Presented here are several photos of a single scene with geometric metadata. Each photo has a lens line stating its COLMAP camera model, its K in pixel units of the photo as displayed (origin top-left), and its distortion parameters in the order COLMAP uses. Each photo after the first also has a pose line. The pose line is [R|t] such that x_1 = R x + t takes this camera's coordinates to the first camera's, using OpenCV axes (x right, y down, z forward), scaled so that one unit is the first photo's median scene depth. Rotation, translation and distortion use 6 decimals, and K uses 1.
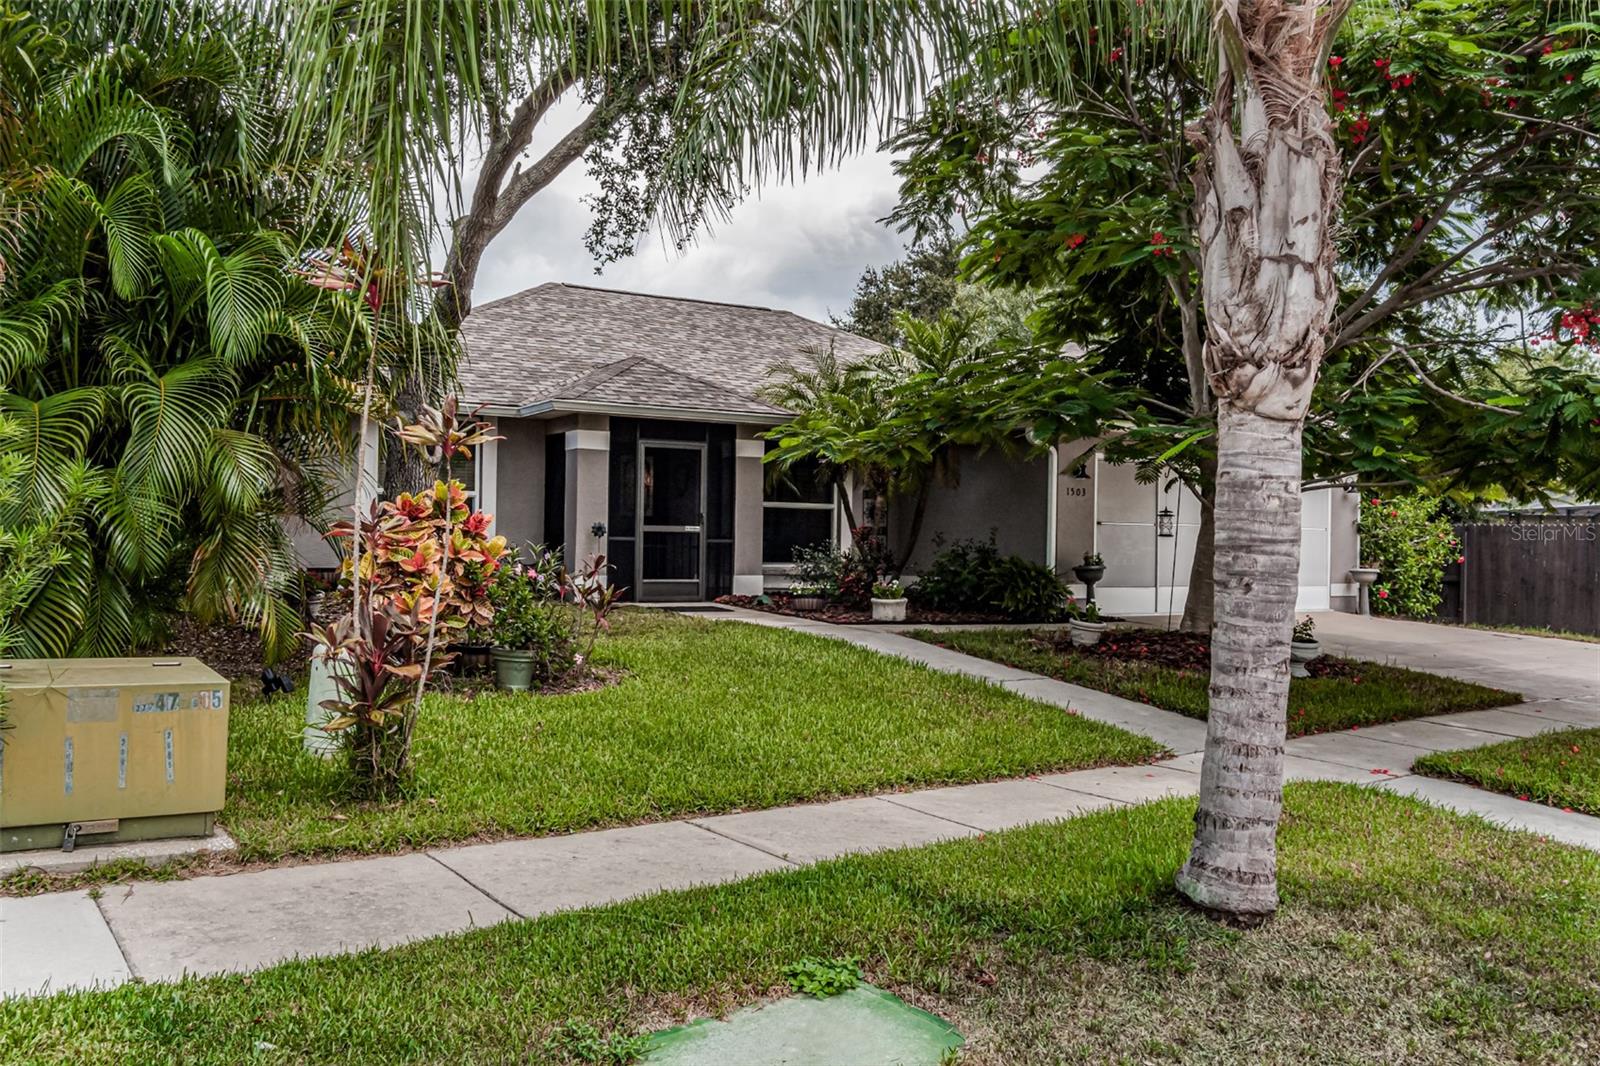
lens RADIAL K [[1410.1, 0, 792.7], [0, 1410.1, 536.6], [0, 0, 1]] dist [-0.039986, -0.010126]
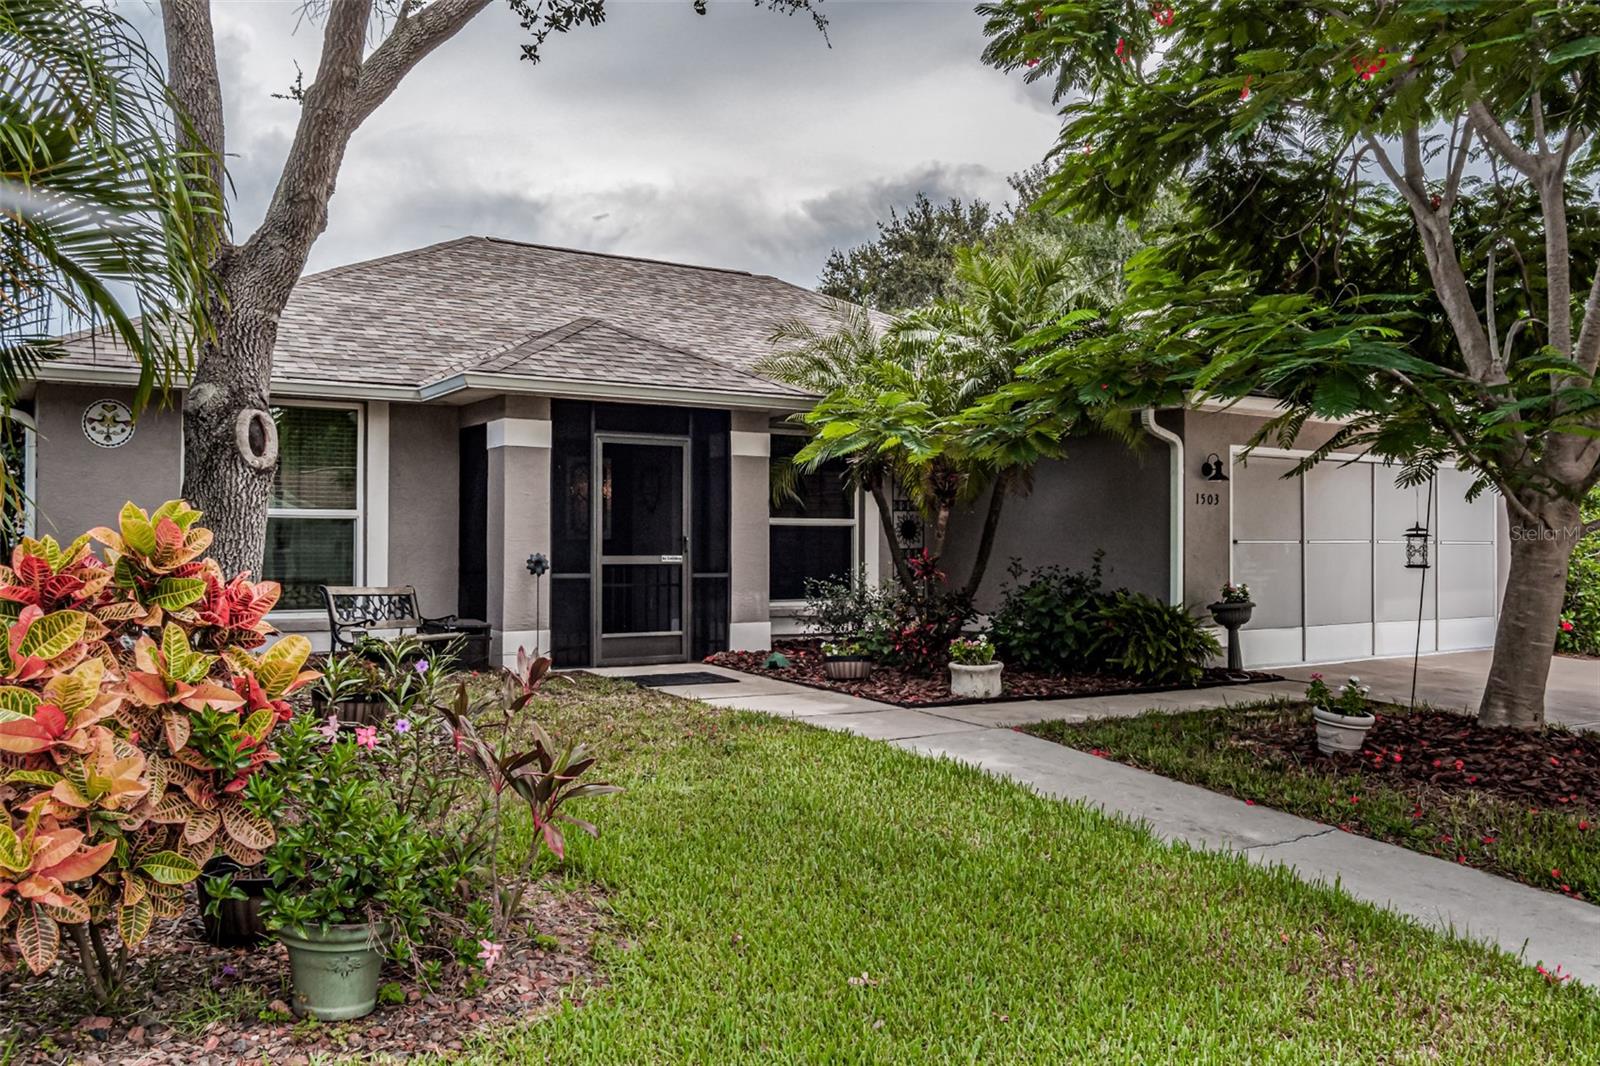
lens RADIAL K [[1410.1, 0, 811.3], [0, 1410.1, 524.1], [0, 0, 1]] dist [-0.039986, -0.010126]
pose [[0.998369, -0.013676, 0.055426, -0.040401], [0.014382, 0.999820, -0.012361, -0.013117], [-0.055247, 0.013138, 0.998386, 0.295063]]
